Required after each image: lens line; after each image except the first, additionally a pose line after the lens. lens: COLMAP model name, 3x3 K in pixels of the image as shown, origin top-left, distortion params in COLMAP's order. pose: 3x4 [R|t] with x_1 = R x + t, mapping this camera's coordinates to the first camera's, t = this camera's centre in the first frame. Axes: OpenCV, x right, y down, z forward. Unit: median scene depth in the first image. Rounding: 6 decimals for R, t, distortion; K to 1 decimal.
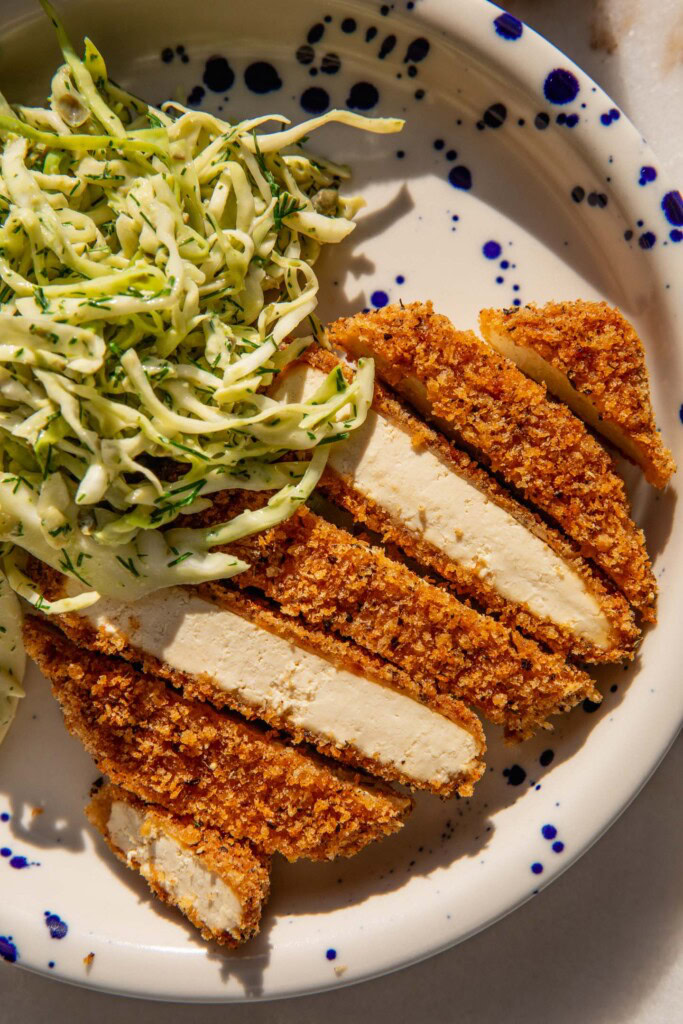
lens RADIAL K [[1654.1, 0, 349.9], [0, 1654.1, 514.9], [0, 0, 1]] dist [0.012890, 0.000000]
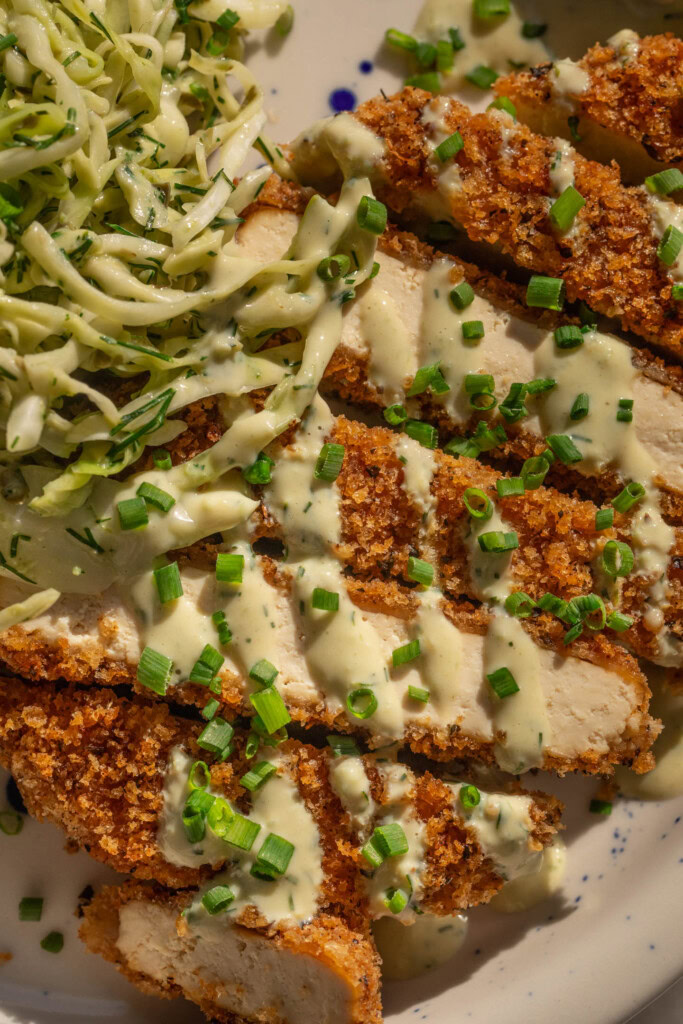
lens RADIAL K [[3317.4, 0, 334.0], [0, 3317.4, 515.0], [0, 0, 1]] dist [0.186081, 0.000000]
pose [[0.974696, -0.209051, 0.079157, -0.137944], [0.213547, 0.975478, -0.053295, 0.113682], [-0.066075, 0.068850, 0.995436, -0.364271]]
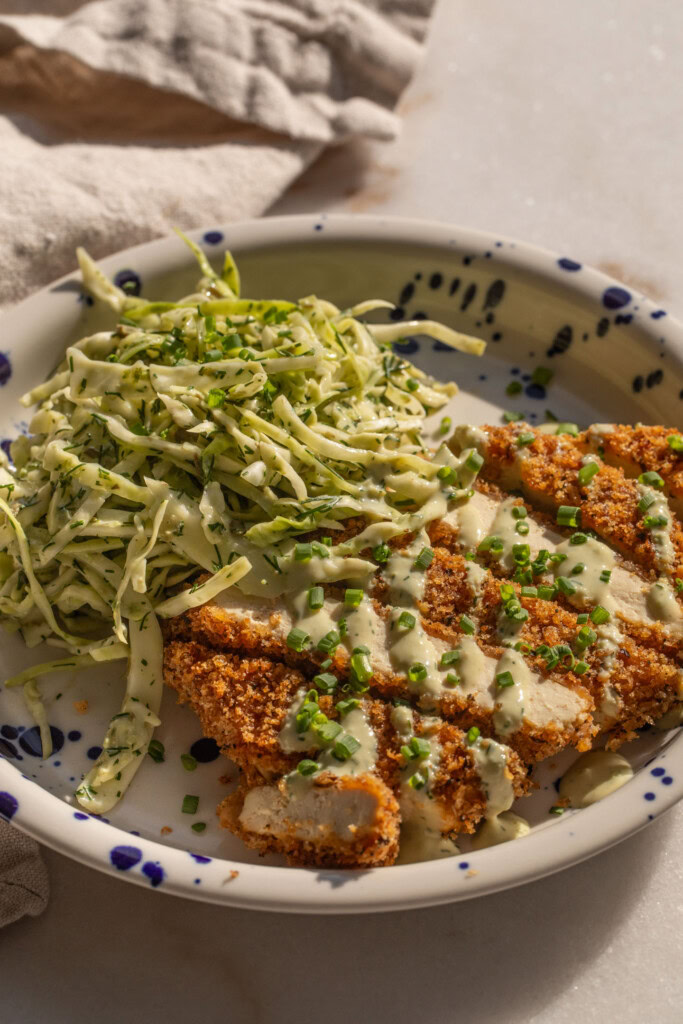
lens RADIAL K [[3317.4, 0, 343.9], [0, 3317.4, 511.1], [0, 0, 1]] dist [0.186081, 0.000000]
pose [[0.998553, 0.013545, 0.052041, -0.201592], [0.022676, 0.771435, -0.635904, 1.441938], [-0.048760, 0.636164, 0.770011, -0.783681]]
